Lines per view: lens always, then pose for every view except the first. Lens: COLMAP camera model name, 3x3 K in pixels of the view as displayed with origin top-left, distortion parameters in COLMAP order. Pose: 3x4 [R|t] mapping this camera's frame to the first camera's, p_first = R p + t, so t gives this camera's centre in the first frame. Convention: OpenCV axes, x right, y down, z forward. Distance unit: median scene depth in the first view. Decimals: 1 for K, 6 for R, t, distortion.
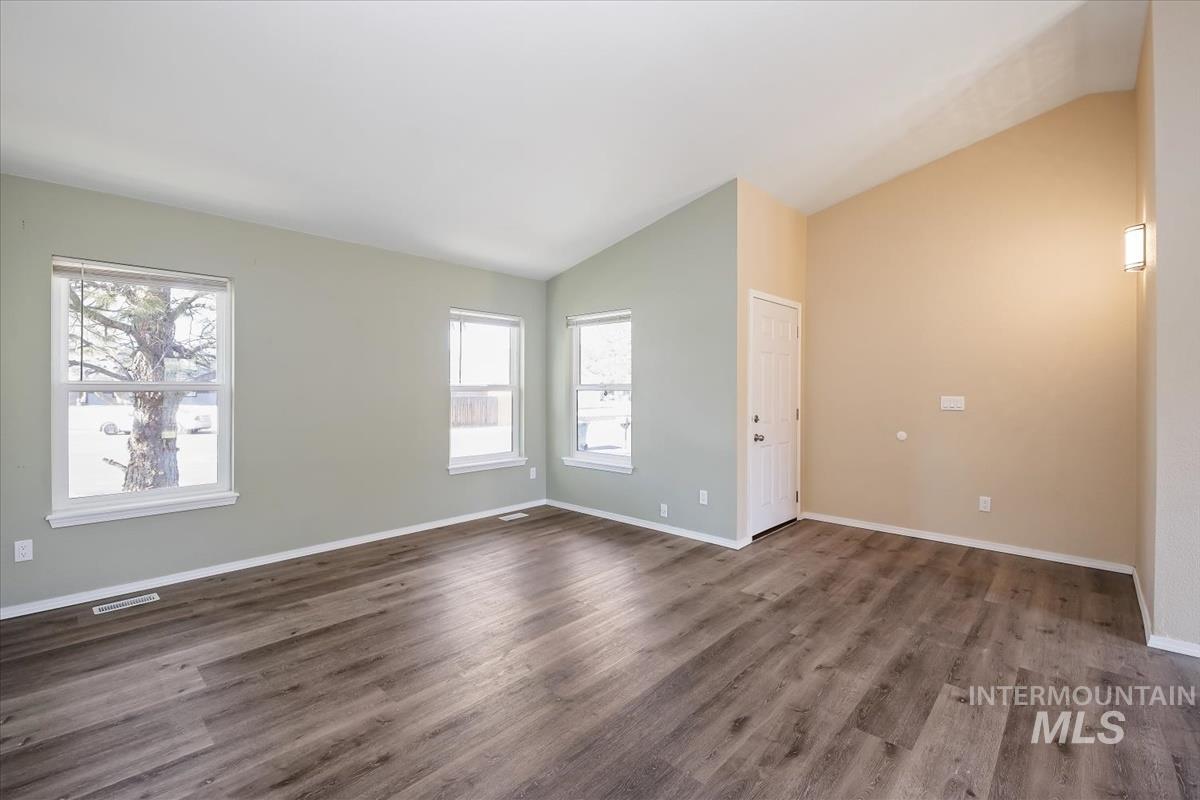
lens RADIAL K [[526.3, 0, 594.3], [0, 526.3, 387.7], [0, 0, 1]] dist [-0.013687, -0.000577]
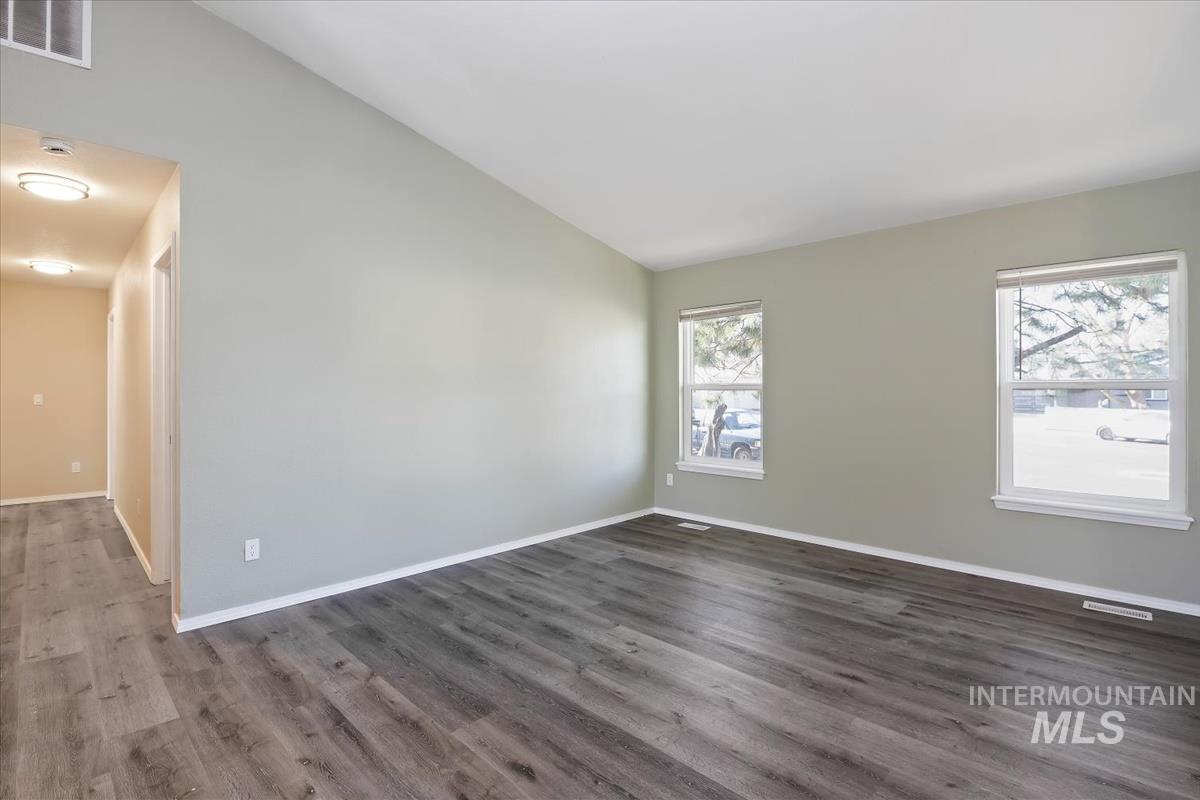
lens RADIAL K [[565.9, 0, 600.4], [0, 565.9, 393.8], [0, 0, 1]] dist [-0.021910, -0.000528]
pose [[-0.026621, 0.007586, -0.999617, 0.802461], [-0.001575, 0.999970, 0.007630, 0.006029], [0.999644, 0.001778, -0.026608, 0.769287]]
